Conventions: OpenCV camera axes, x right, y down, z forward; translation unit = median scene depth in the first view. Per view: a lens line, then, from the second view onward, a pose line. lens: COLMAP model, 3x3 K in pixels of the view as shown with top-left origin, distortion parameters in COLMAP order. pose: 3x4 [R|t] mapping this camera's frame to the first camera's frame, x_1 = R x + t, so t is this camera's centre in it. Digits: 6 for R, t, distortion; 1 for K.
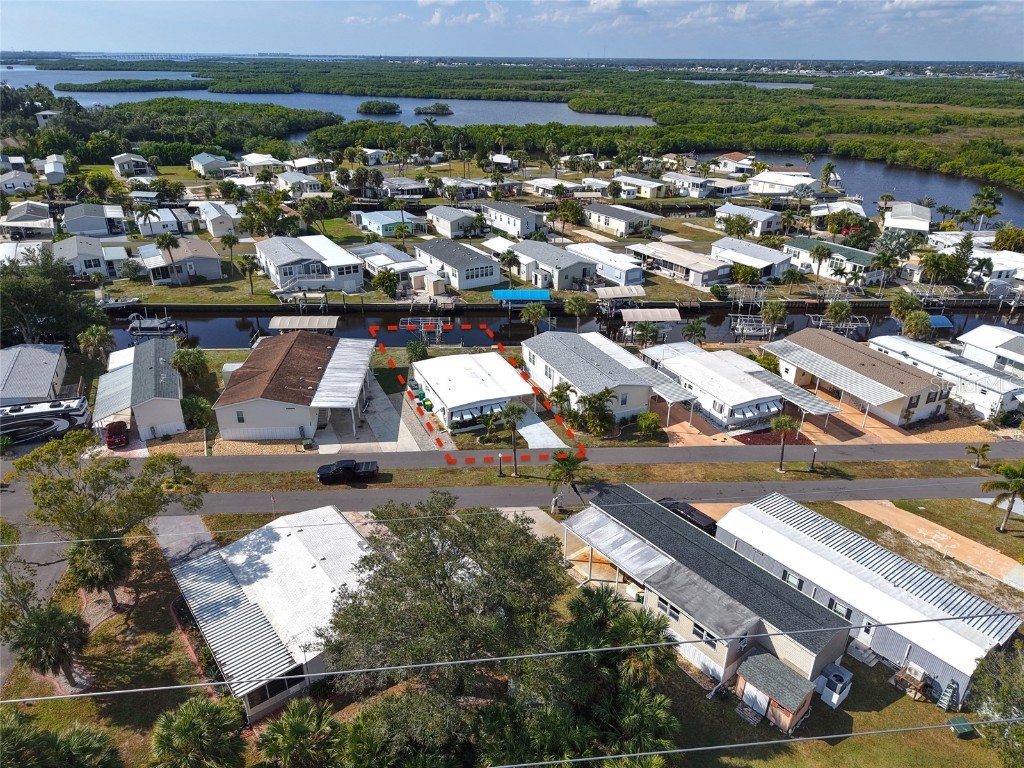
lens RADIAL K [[683.6, 0, 516.4], [0, 683.6, 383.6], [0, 0, 1]] dist [0.018729, -0.015832]
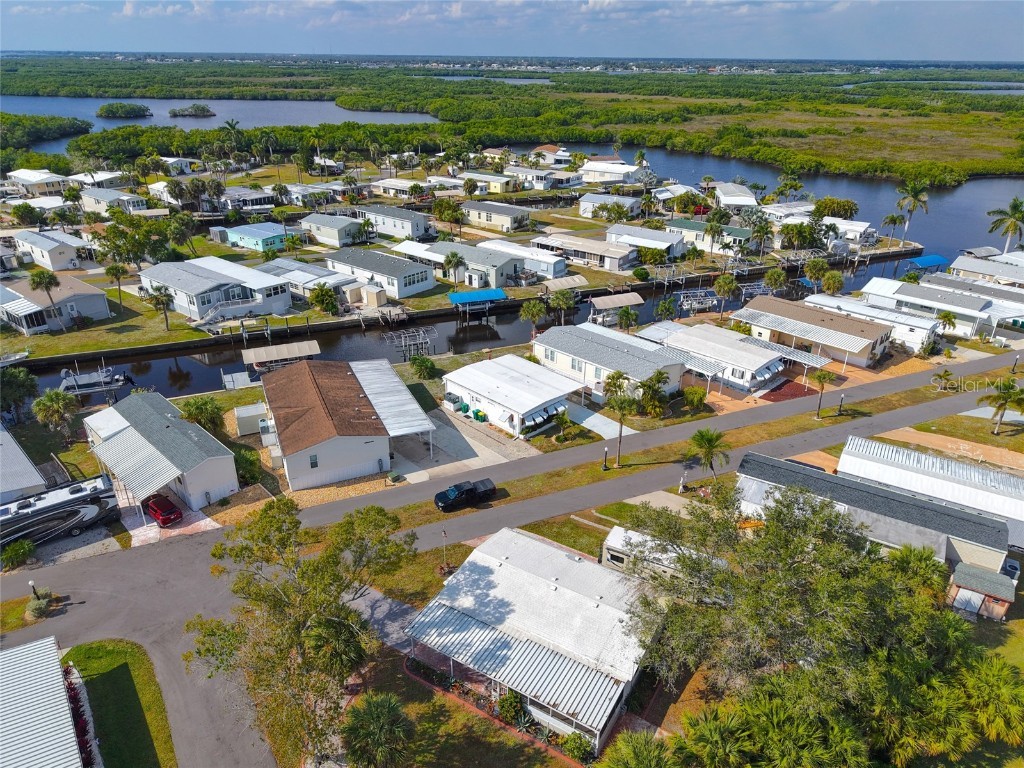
lens RADIAL K [[683.6, 0, 516.4], [0, 683.6, 383.6], [0, 0, 1]] dist [0.018729, -0.015832]
pose [[0.936756, -0.151037, 0.315714, -0.248249], [0.149668, 0.988319, 0.028730, -0.022309], [-0.316366, 0.020339, 0.948419, 0.039299]]
